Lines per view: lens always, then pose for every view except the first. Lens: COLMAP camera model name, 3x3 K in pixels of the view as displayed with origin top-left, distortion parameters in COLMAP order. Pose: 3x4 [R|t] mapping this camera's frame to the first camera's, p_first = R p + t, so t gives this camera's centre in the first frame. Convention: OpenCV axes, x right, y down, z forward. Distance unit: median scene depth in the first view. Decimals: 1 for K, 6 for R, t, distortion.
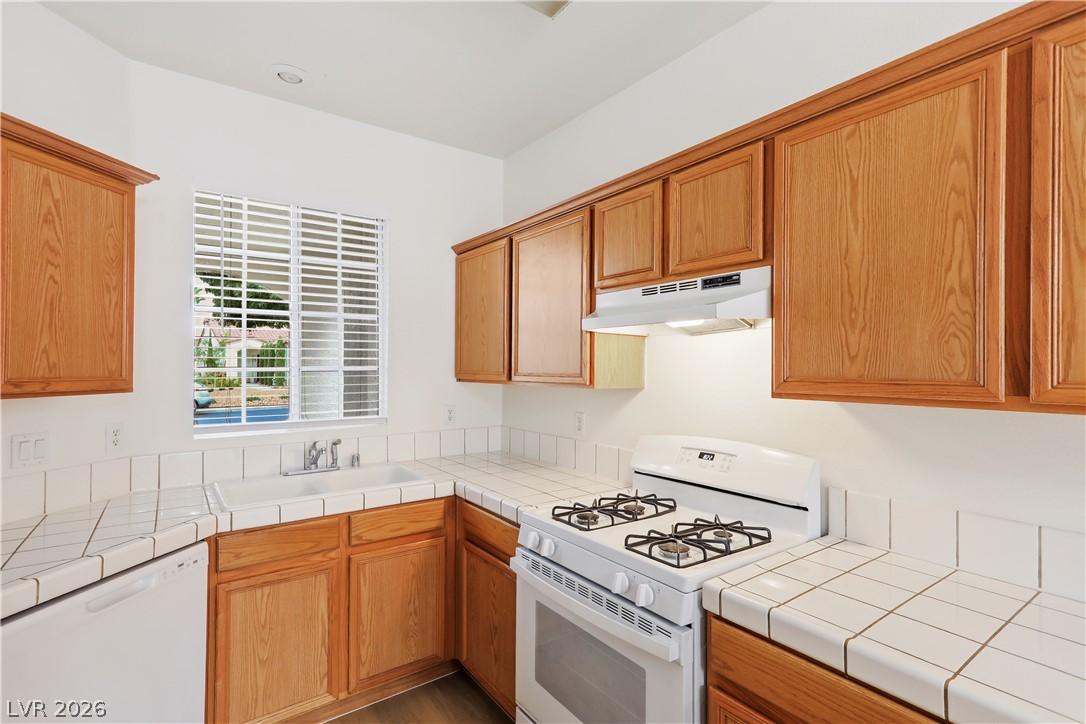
lens RADIAL K [[519.2, 0, 540.2], [0, 519.2, 367.8], [0, 0, 1]] dist [0.011404, 0.000248]
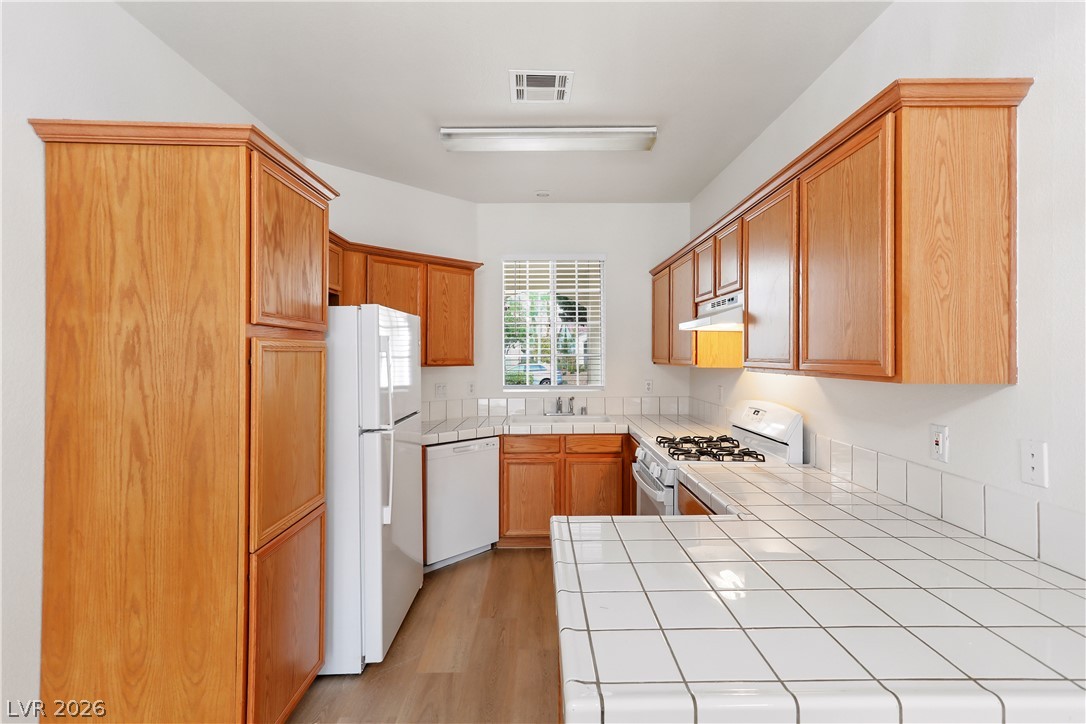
lens RADIAL K [[515.3, 0, 548.8], [0, 515.3, 357.1], [0, 0, 1]] dist [0.013271, 0.000137]
pose [[0.821132, 0.000198, -0.570738, 0.611115], [0.001760, 0.999994, 0.002880, 0.004175], [0.570735, -0.003370, 0.821127, -0.506282]]
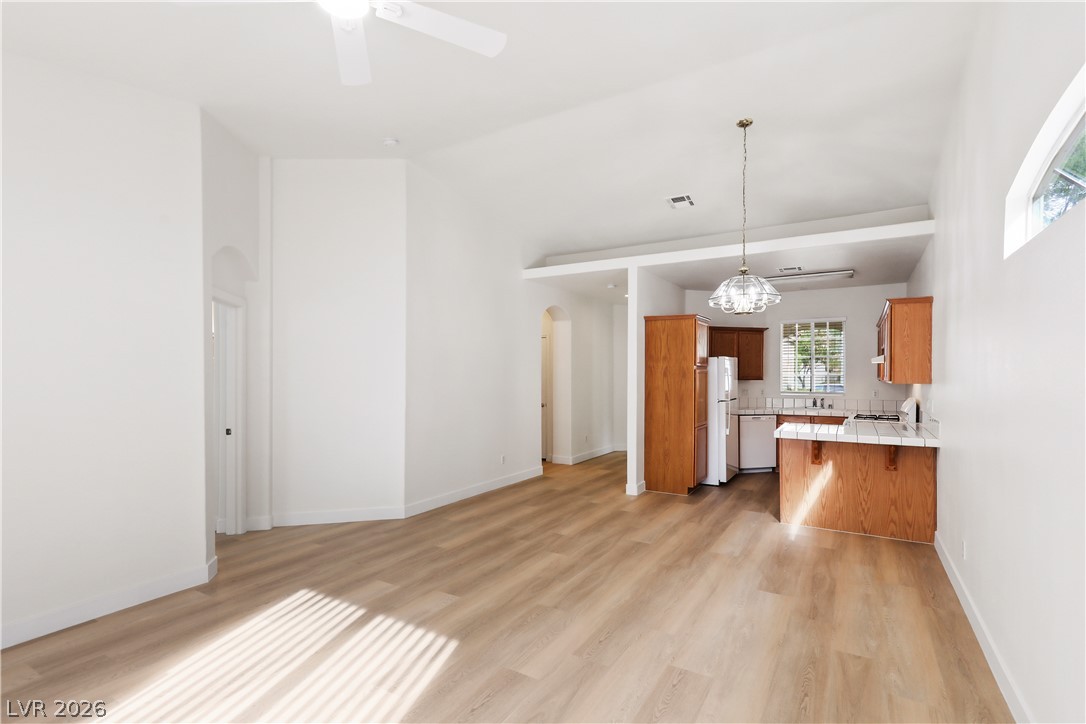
lens RADIAL K [[519.2, 0, 540.2], [0, 519.2, 367.8], [0, 0, 1]] dist [0.011404, 0.000248]
pose [[0.390144, -0.009397, -0.920706, 2.142170], [-0.004290, 0.999919, -0.012023, 0.006215], [0.920744, 0.008641, 0.390072, -2.063389]]
